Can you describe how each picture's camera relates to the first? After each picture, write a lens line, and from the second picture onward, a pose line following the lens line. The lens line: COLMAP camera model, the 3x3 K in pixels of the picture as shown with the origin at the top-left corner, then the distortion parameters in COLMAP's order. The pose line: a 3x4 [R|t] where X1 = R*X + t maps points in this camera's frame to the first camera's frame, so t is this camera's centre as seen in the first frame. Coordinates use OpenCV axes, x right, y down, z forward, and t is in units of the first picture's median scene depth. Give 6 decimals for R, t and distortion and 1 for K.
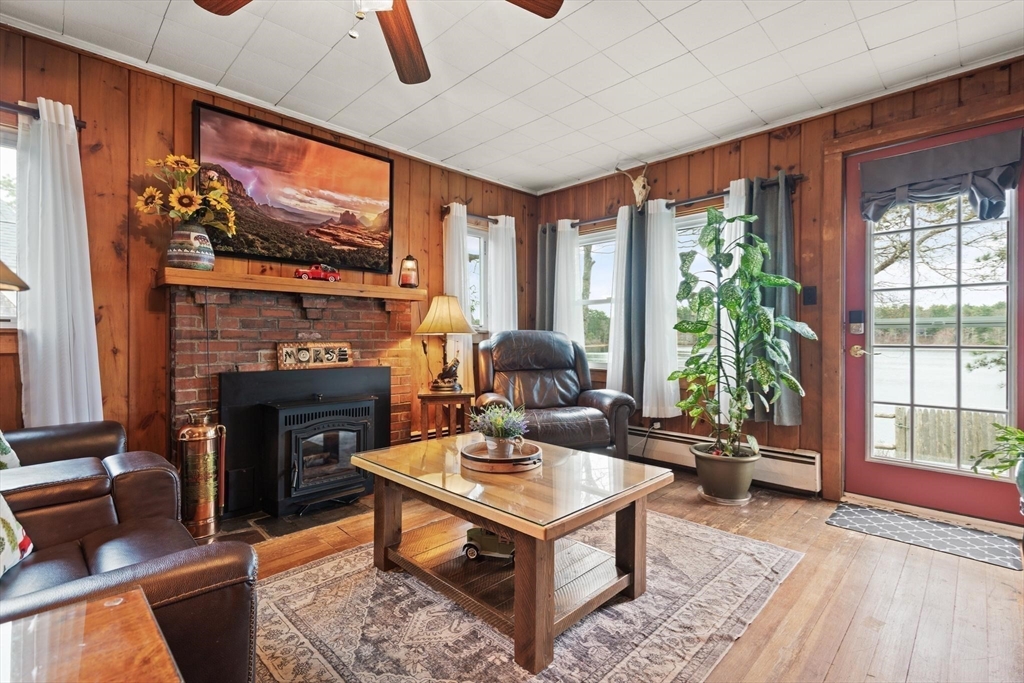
lens RADIAL K [[469.6, 0, 512.4], [0, 469.6, 344.3], [0, 0, 1]] dist [0.001819, -0.000566]
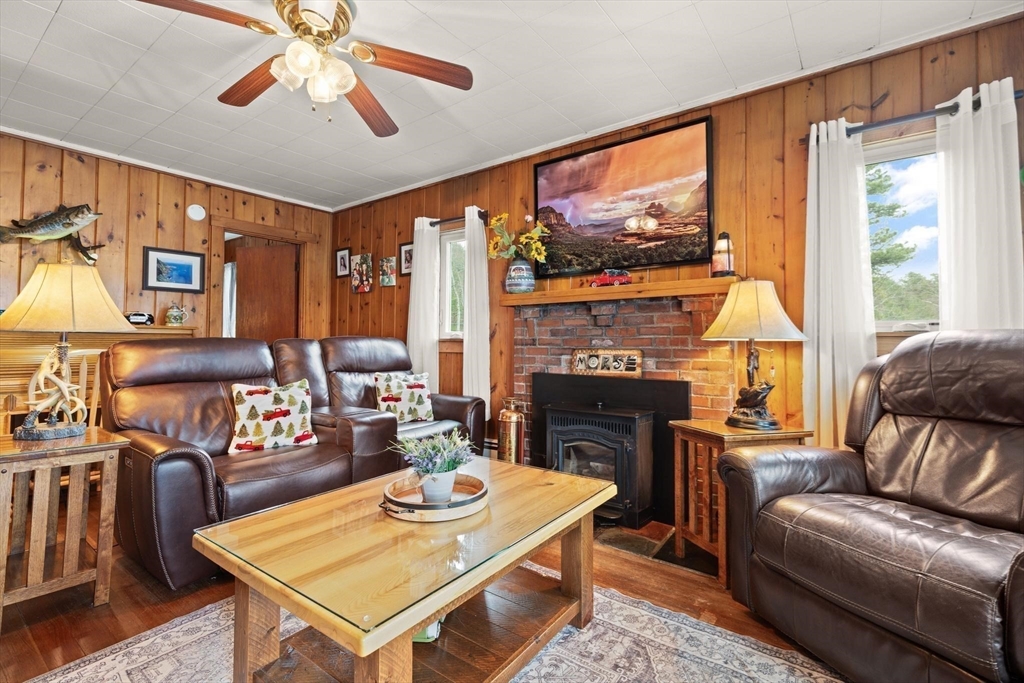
lens RADIAL K [[465.3, 0, 511.9], [0, 465.3, 328.4], [0, 0, 1]] dist [-0.000278, -0.000350]
pose [[0.140938, -0.025245, -0.989697, 0.522550], [-0.010506, 0.999580, -0.026994, -0.019771], [0.989963, 0.014203, 0.140613, 0.664737]]
